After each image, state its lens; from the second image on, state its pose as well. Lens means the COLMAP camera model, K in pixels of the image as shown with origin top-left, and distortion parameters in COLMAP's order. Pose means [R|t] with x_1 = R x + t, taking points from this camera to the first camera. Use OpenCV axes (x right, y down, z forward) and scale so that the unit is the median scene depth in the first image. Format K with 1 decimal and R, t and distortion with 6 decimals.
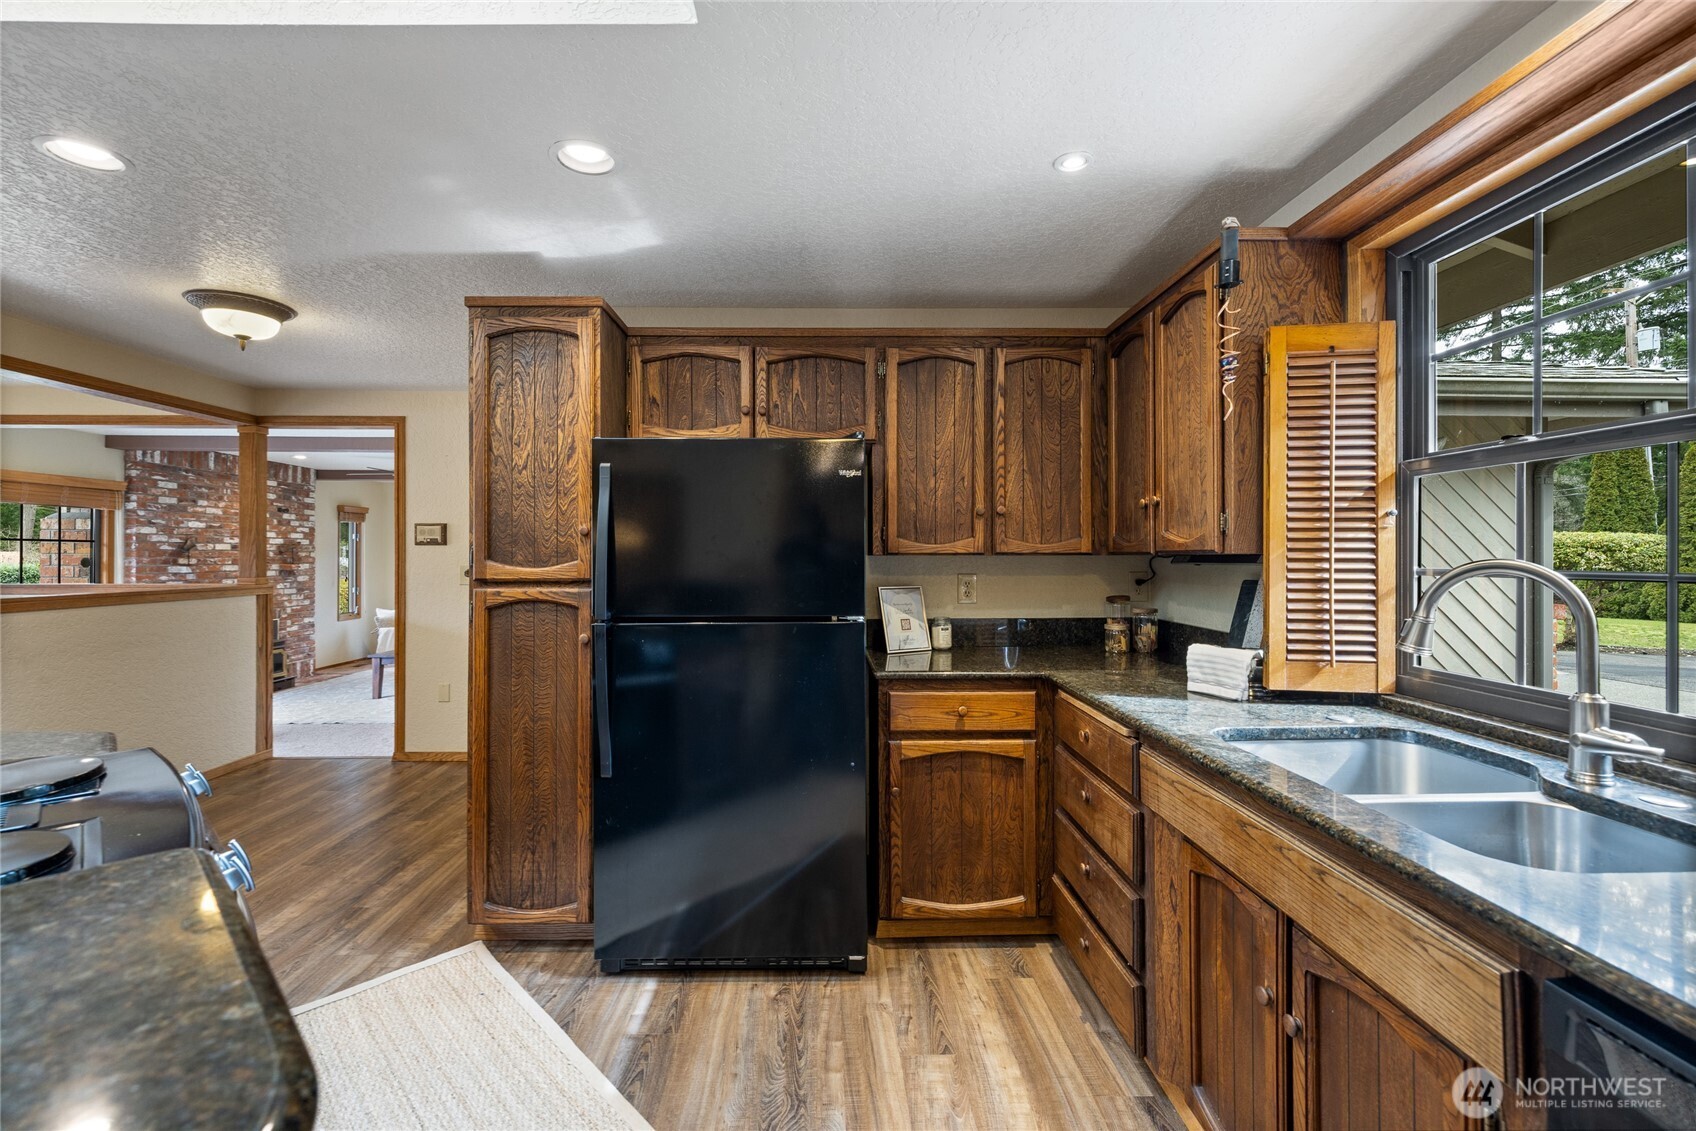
lens RADIAL K [[721.6, 0, 822.9], [0, 721.6, 549.0], [0, 0, 1]] dist [0.007378, -0.001012]
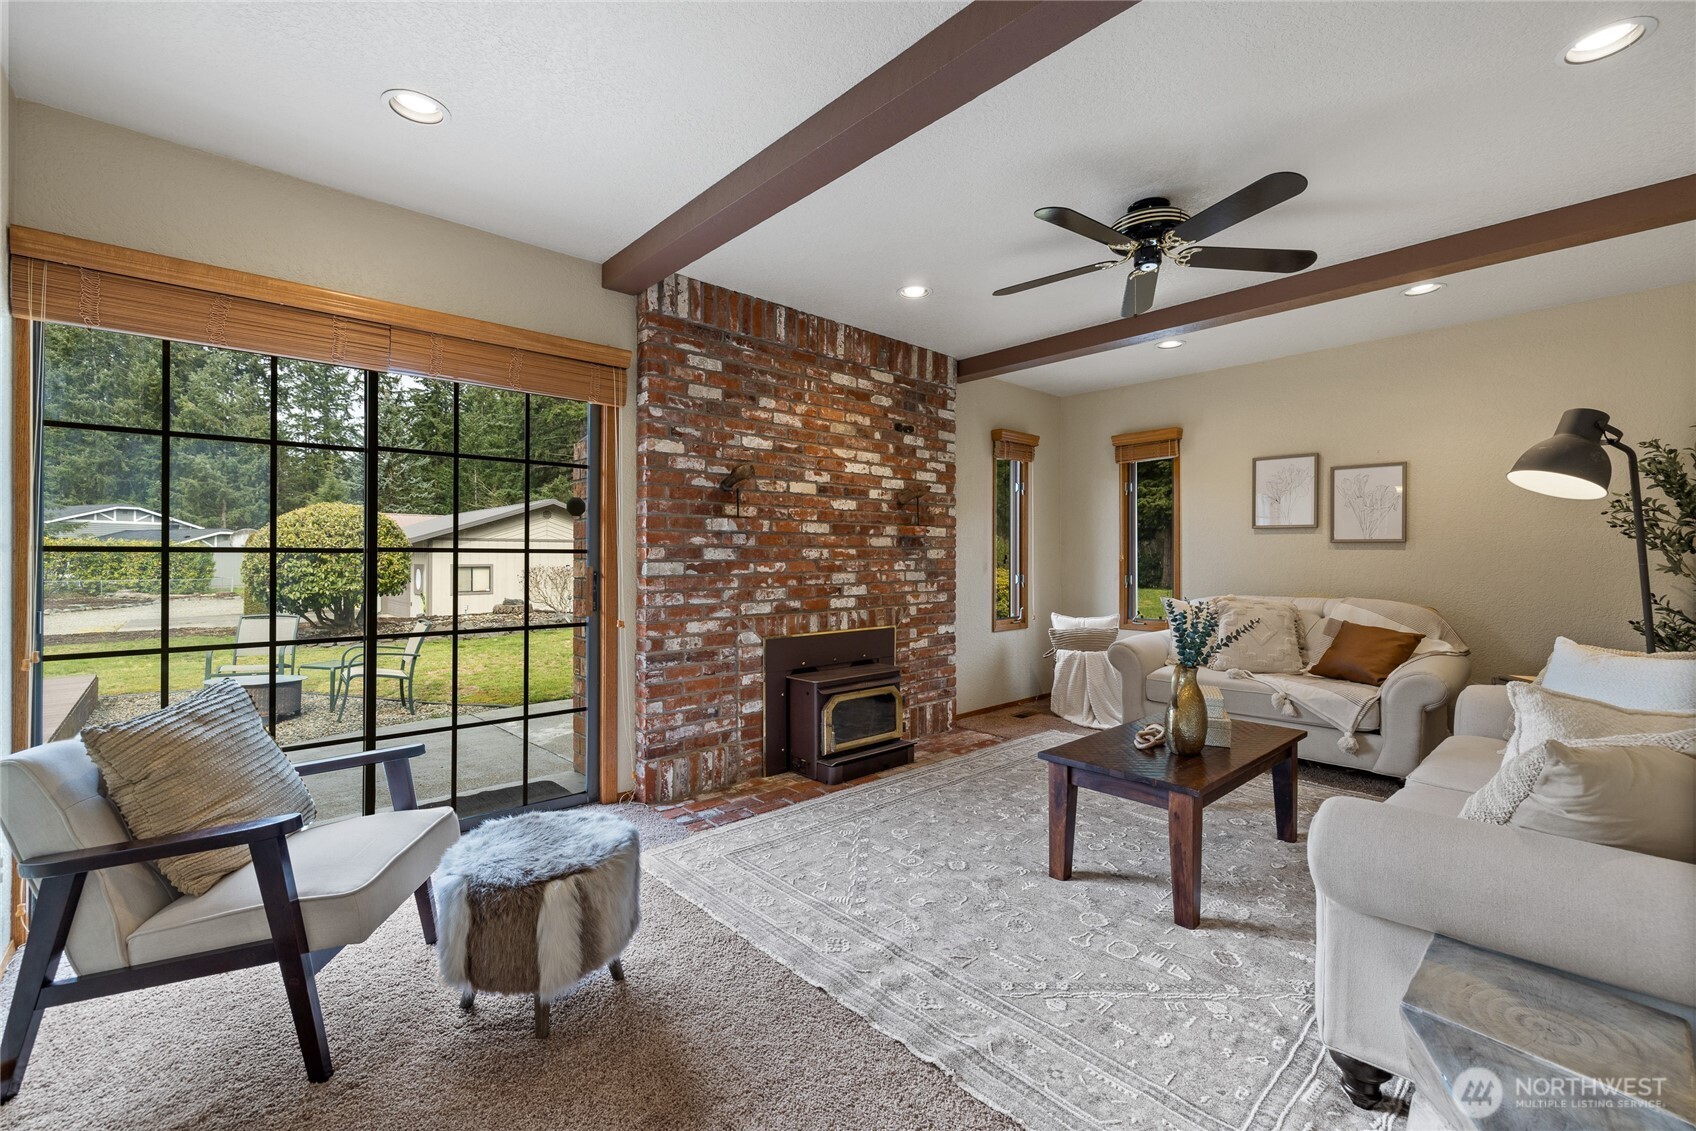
lens RADIAL K [[721.6, 0, 845.6], [0, 721.6, 555.2], [0, 0, 1]] dist [0.007378, -0.001012]
pose [[0.679720, 0.003450, -0.733463, -0.375728], [0.002454, 0.999973, 0.006979, 0.039274], [0.733467, -0.006544, 0.679693, 0.599073]]
